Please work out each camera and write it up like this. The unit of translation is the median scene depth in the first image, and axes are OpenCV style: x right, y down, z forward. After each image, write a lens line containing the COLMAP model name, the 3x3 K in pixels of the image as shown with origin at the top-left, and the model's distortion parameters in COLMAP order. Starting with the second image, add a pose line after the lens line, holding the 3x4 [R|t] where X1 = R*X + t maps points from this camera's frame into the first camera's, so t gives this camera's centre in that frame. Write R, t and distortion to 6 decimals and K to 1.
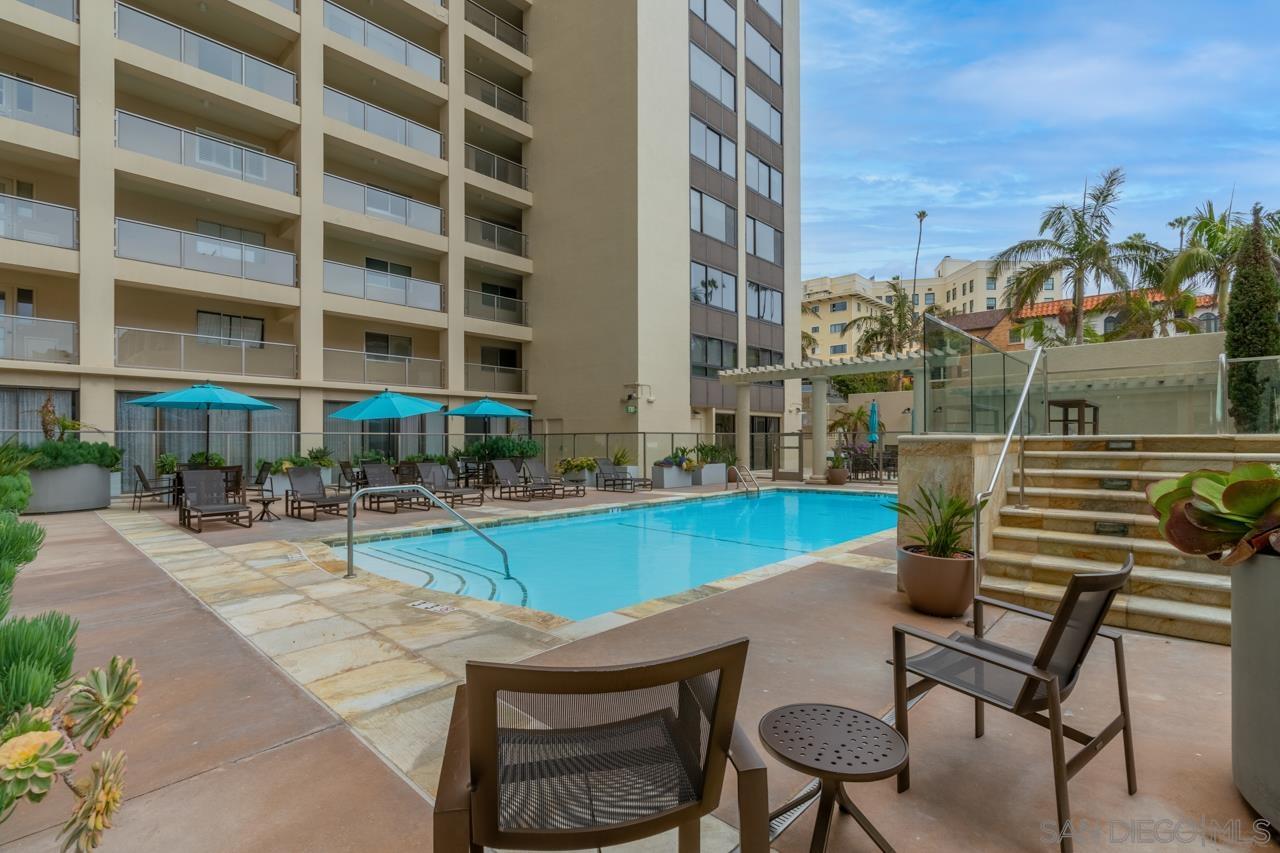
lens RADIAL K [[585.9, 0, 644.6], [0, 585.9, 441.5], [0, 0, 1]] dist [-0.002859, -0.000648]
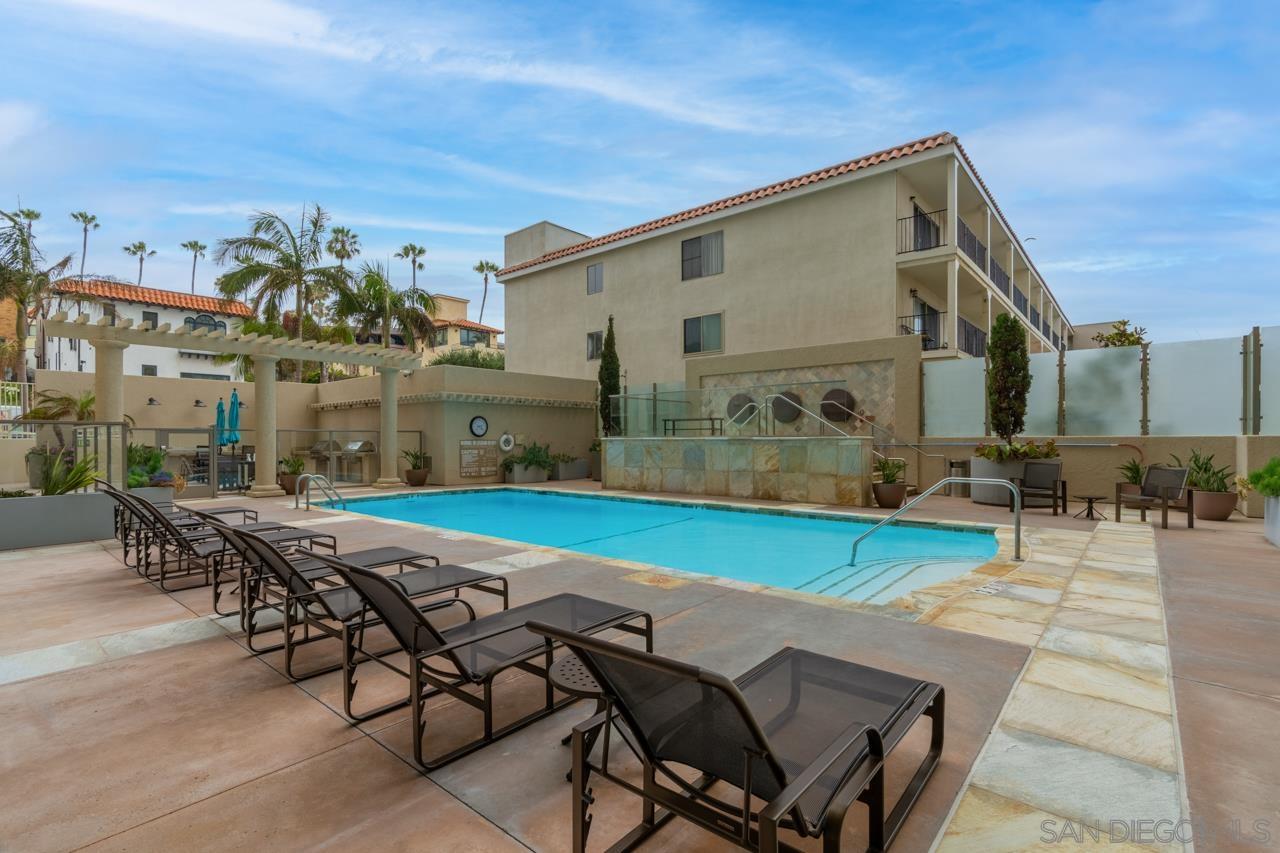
lens RADIAL K [[585.9, 0, 644.6], [0, 585.9, 441.5], [0, 0, 1]] dist [-0.002859, -0.000648]
pose [[-0.058825, -0.001306, 0.998267, -0.330229], [0.004593, 0.999988, 0.001579, 0.000446], [-0.998258, 0.004678, -0.058819, 0.378385]]
